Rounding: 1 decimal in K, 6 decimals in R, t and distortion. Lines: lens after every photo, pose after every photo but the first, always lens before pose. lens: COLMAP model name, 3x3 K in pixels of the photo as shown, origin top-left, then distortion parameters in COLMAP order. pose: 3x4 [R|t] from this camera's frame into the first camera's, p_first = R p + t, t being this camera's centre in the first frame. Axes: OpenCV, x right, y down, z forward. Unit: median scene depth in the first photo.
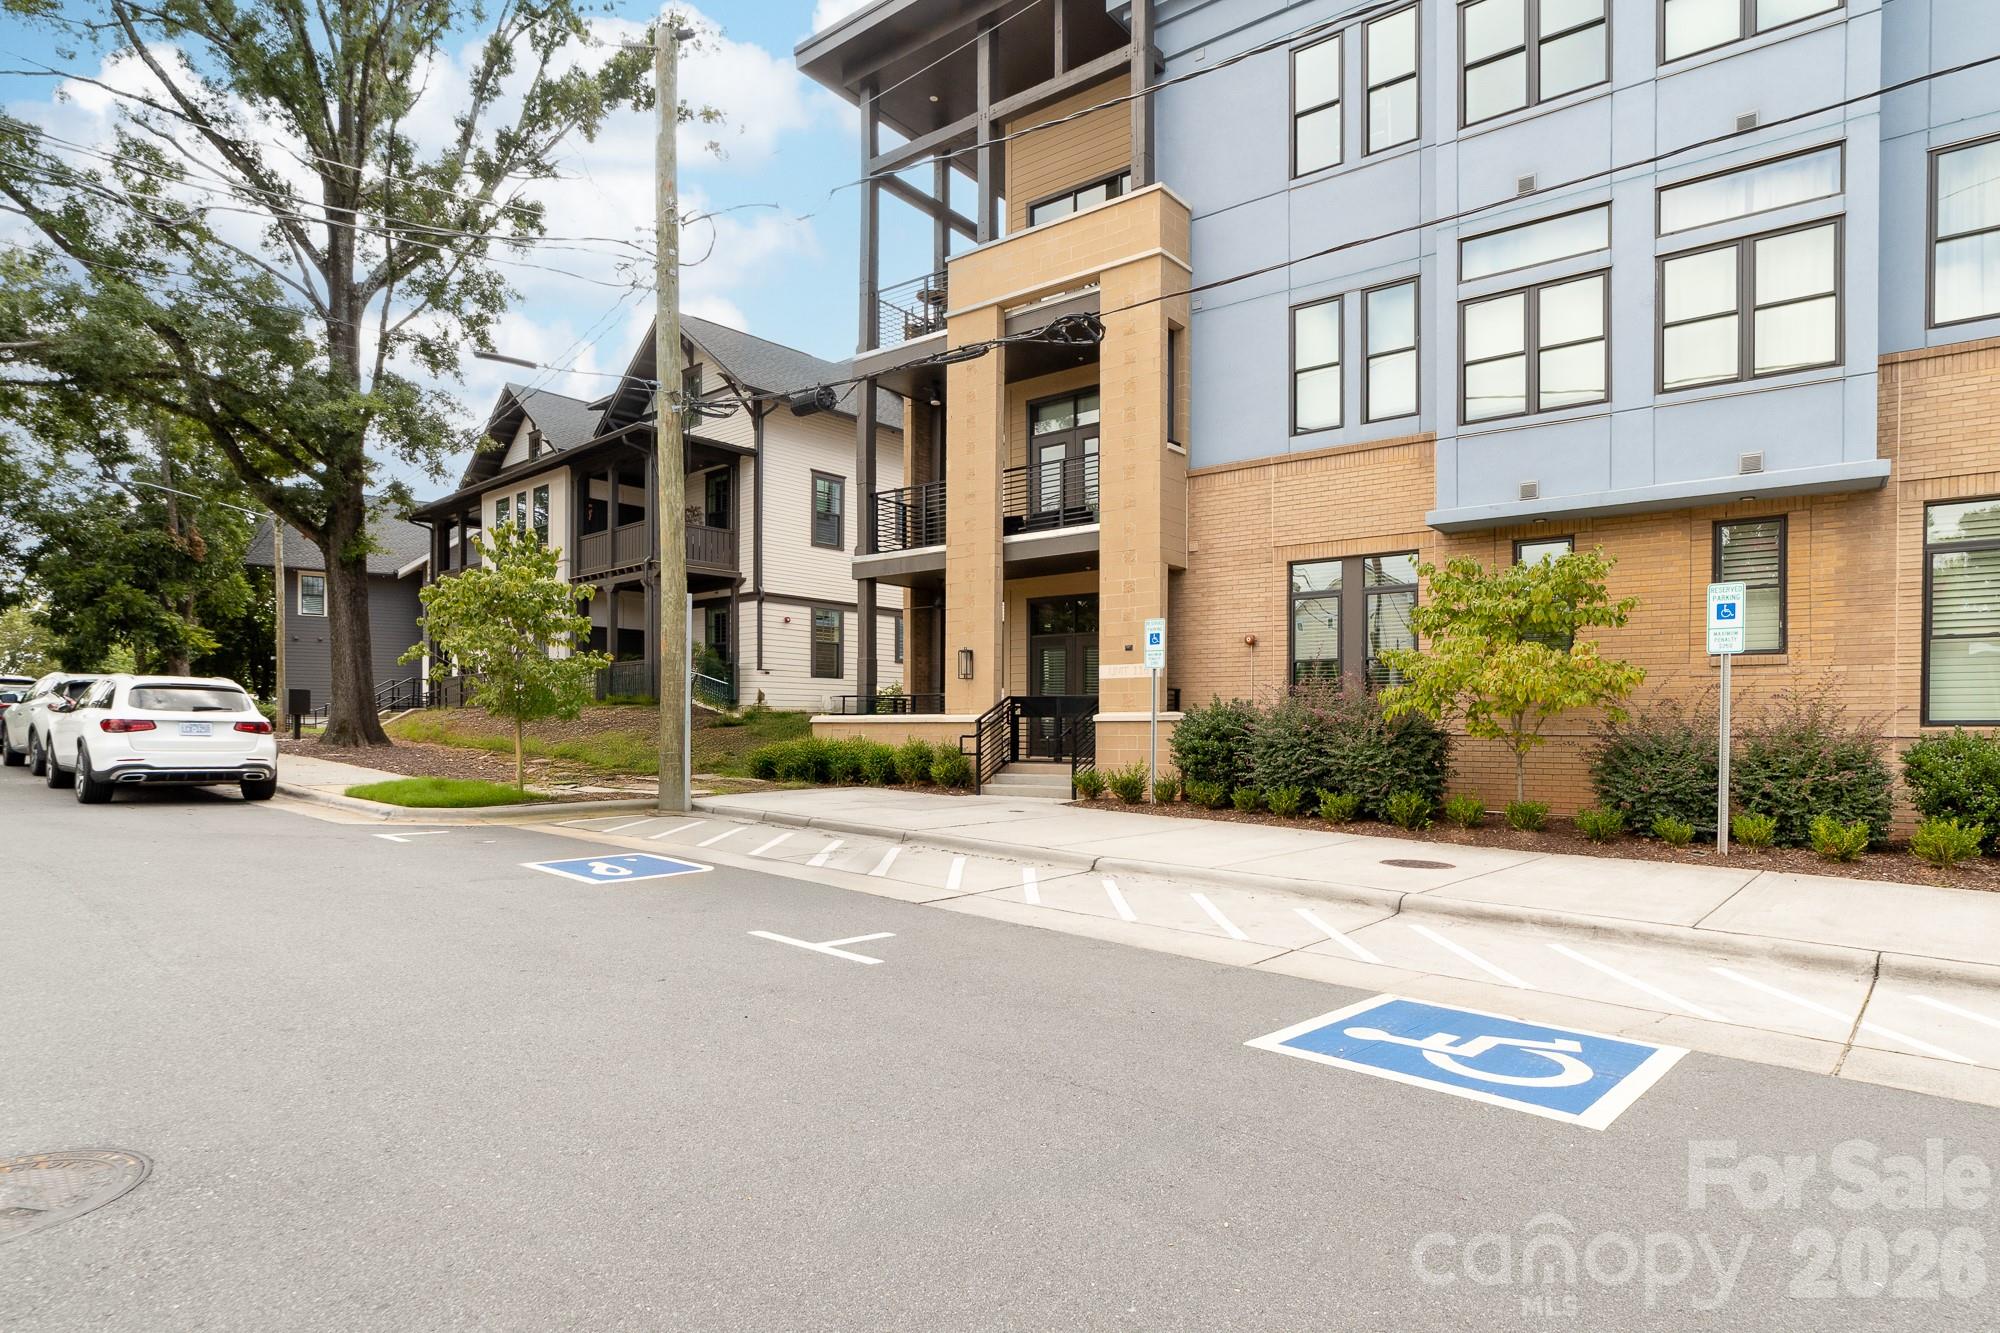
lens RADIAL K [[815.6, 0, 1000.0], [0, 815.6, 666.5], [0, 0, 1]] dist [0.017159, 0.000119]
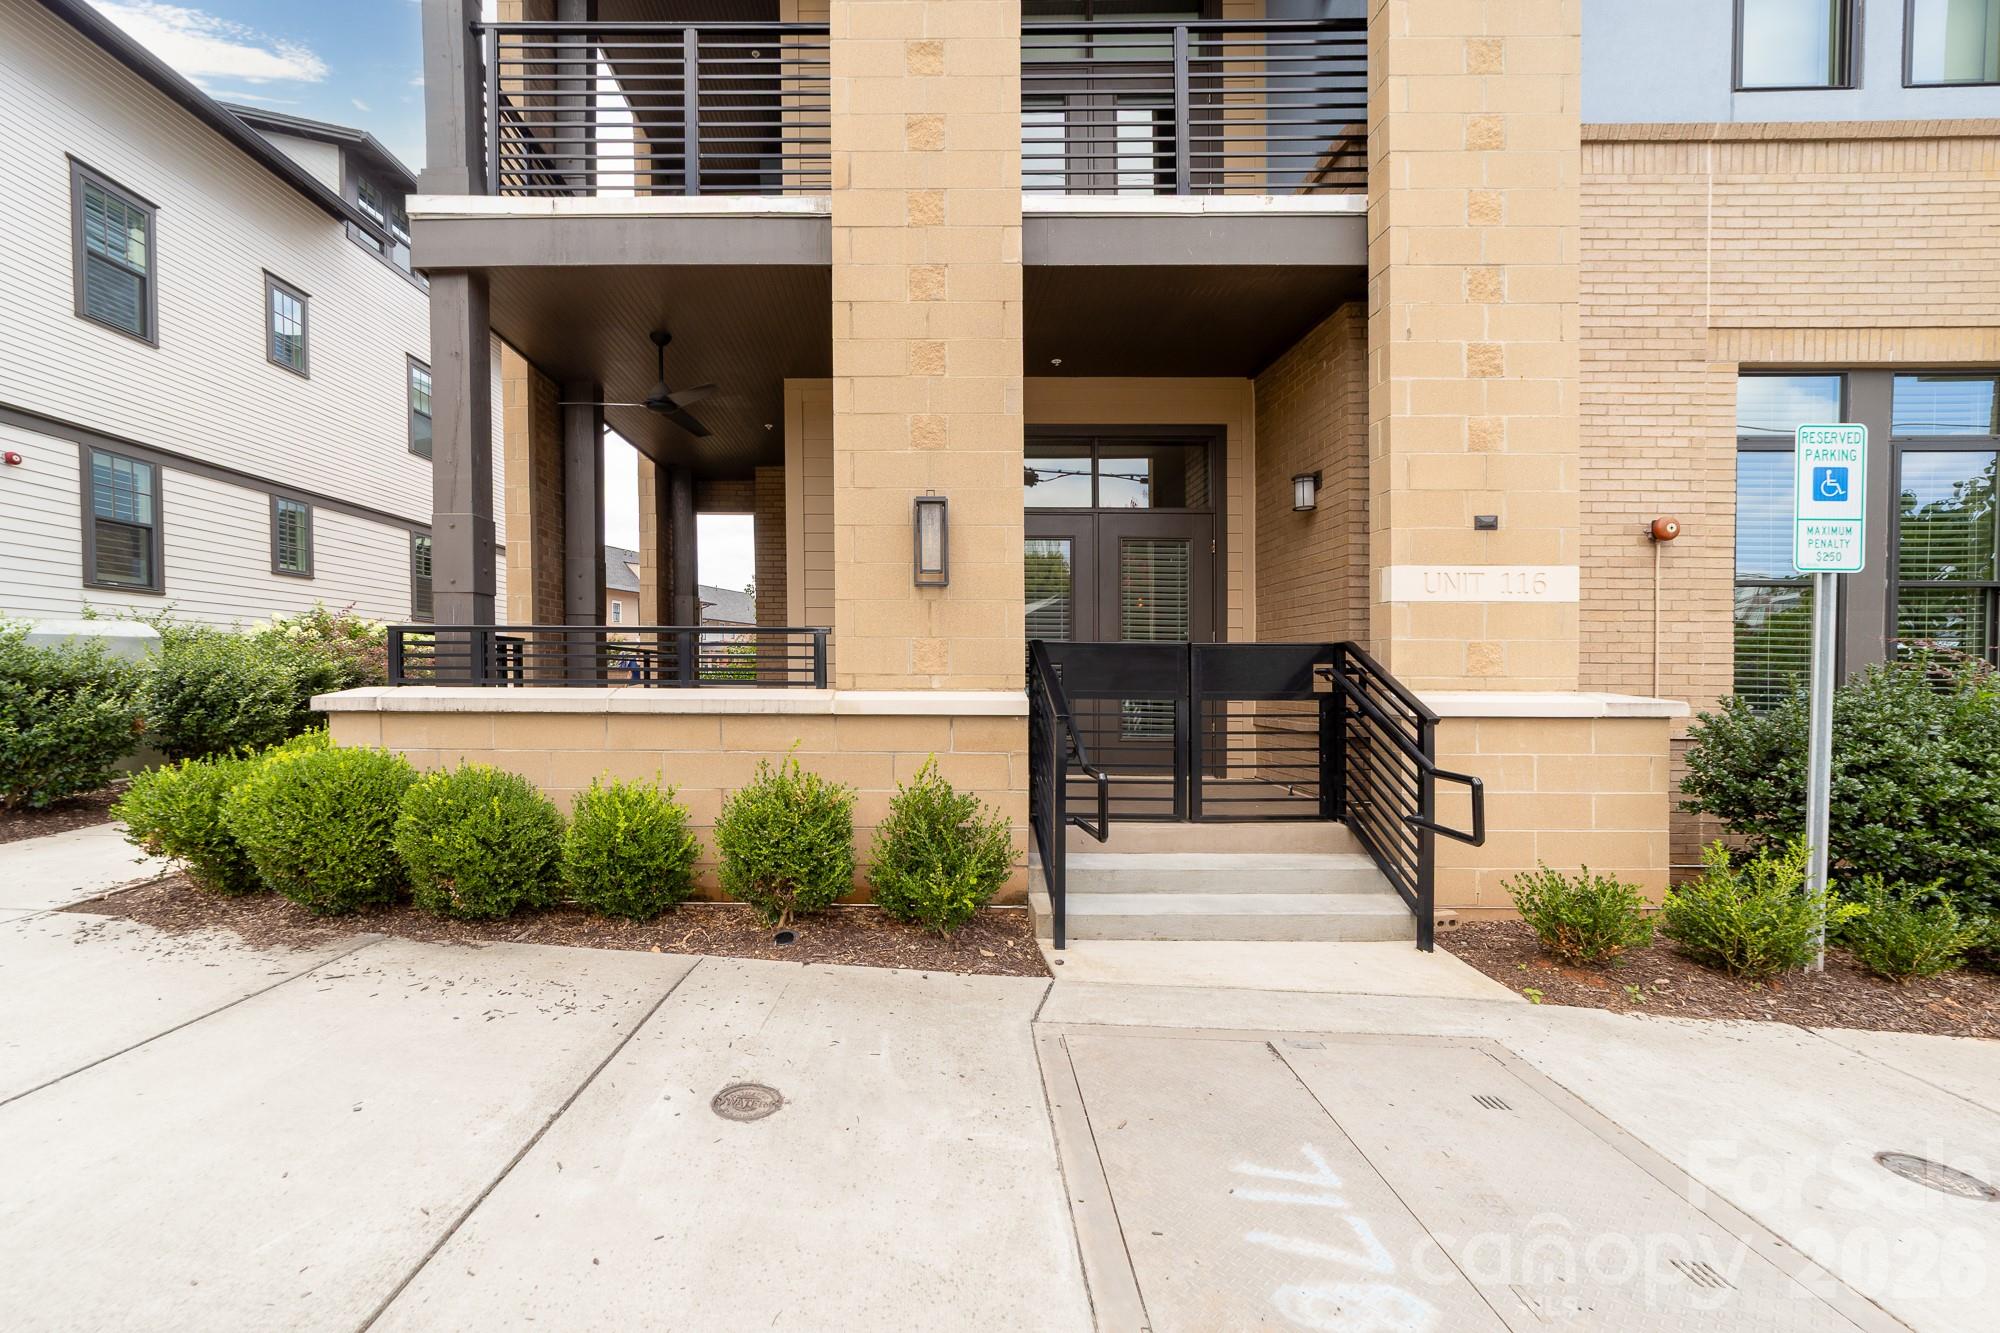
lens RADIAL K [[815.6, 0, 1000.0], [0, 815.6, 666.5], [0, 0, 1]] dist [0.017159, 0.000119]
pose [[0.810904, -0.004834, 0.585159, -0.228024], [-0.042127, 0.996889, 0.066613, 0.025189], [-0.583661, -0.078668, 0.808178, 0.739822]]
